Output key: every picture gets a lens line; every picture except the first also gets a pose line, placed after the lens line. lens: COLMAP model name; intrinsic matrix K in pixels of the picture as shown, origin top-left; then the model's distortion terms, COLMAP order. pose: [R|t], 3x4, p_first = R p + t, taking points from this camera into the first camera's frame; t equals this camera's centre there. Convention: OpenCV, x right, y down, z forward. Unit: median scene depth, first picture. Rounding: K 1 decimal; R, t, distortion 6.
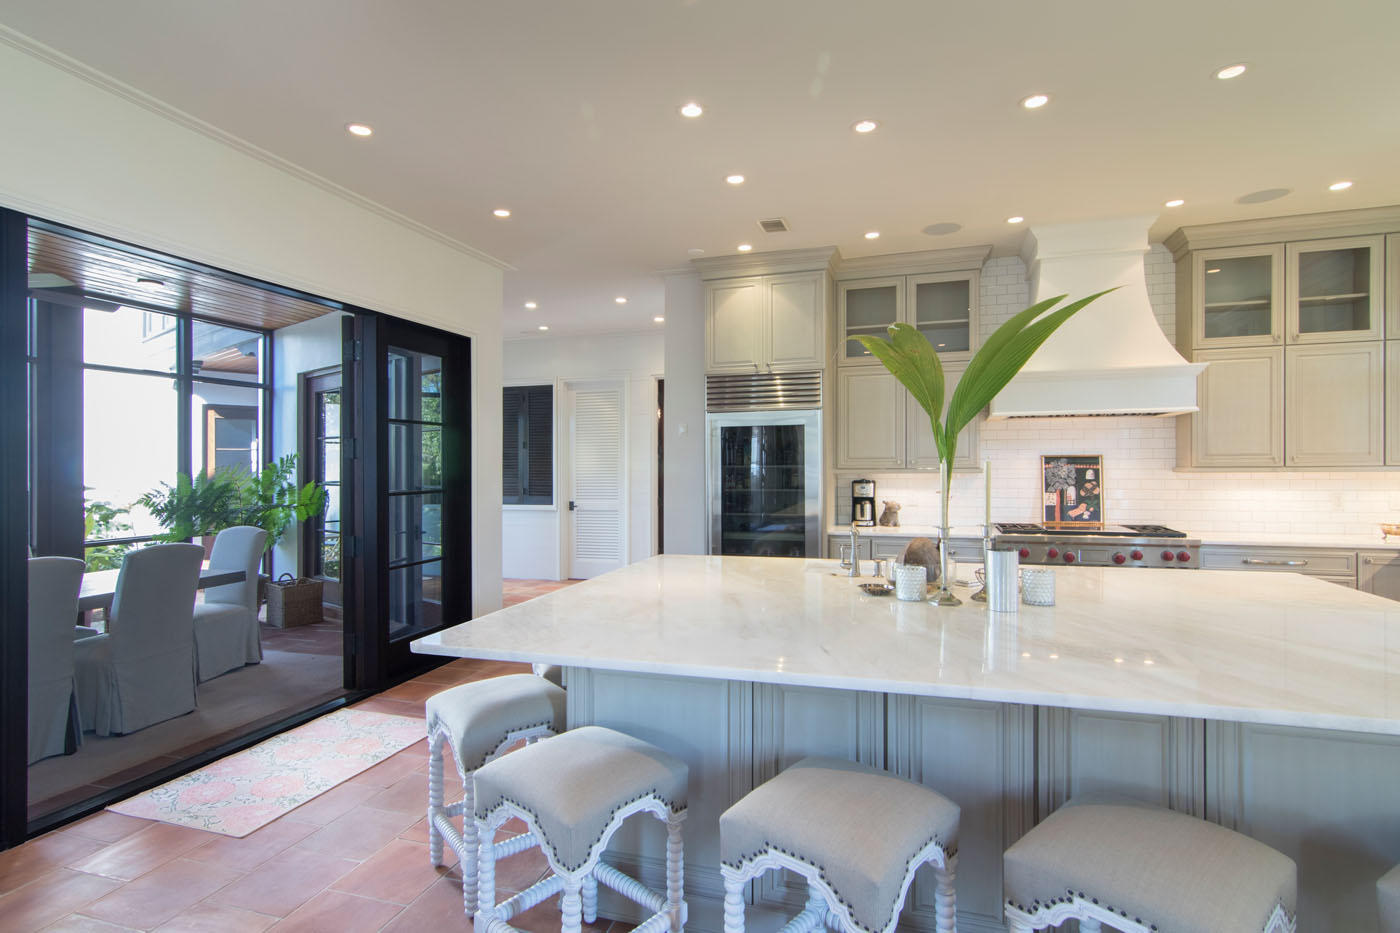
lens RADIAL K [[709.9, 0, 699.6], [0, 709.9, 470.2], [0, 0, 1]] dist [0.002245, 0.001293]
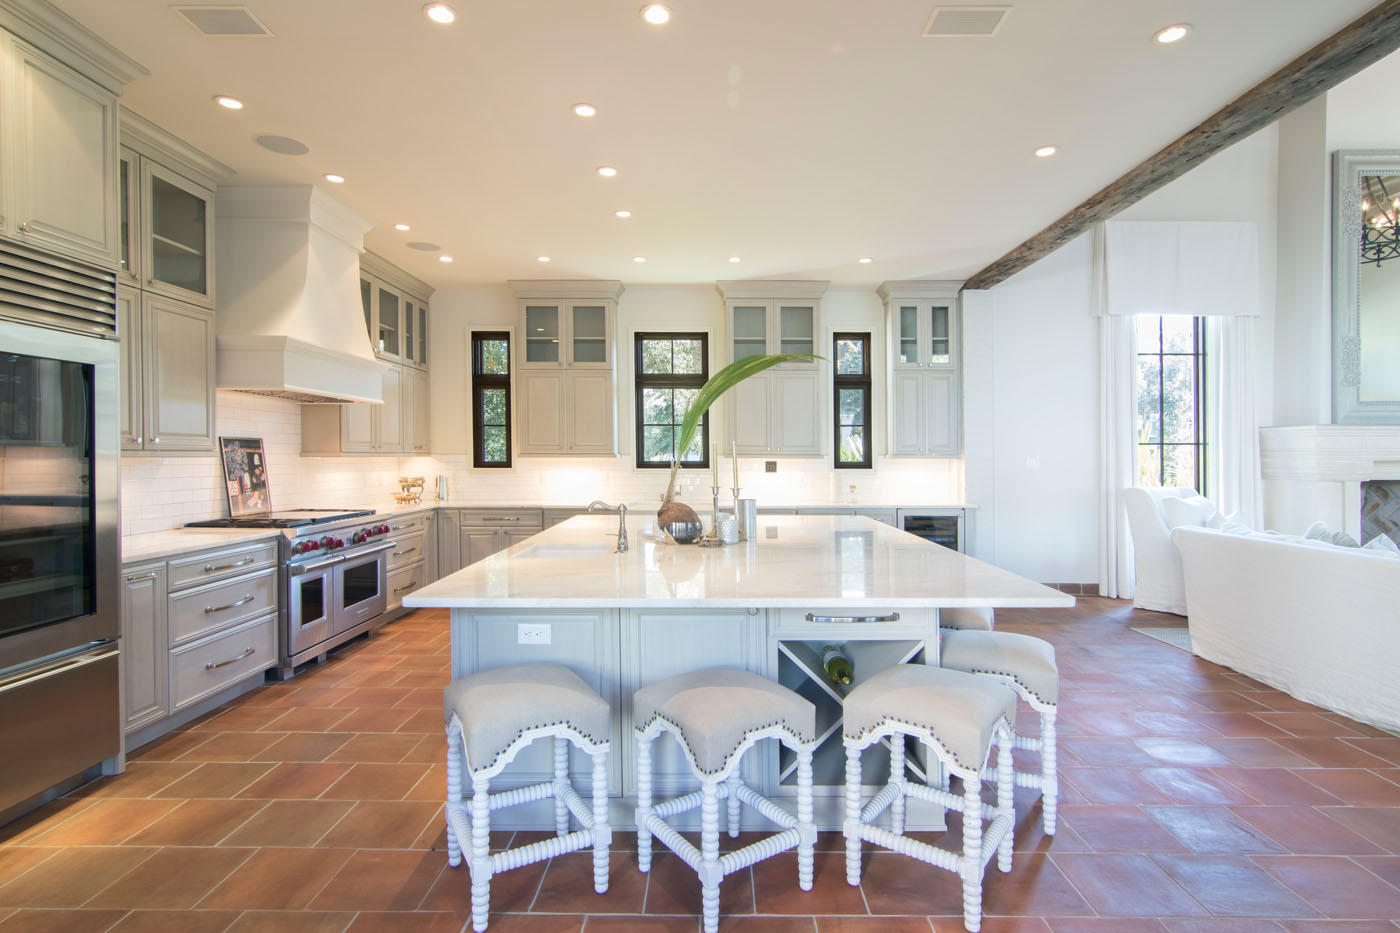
lens RADIAL K [[709.9, 0, 701.1], [0, 709.9, 462.9], [0, 0, 1]] dist [0.002245, 0.001293]
pose [[-0.288263, -0.004980, 0.957538, -0.494750], [-0.000314, 0.999987, 0.005107, 0.005646], [-0.957551, 0.001172, -0.288261, 0.716172]]
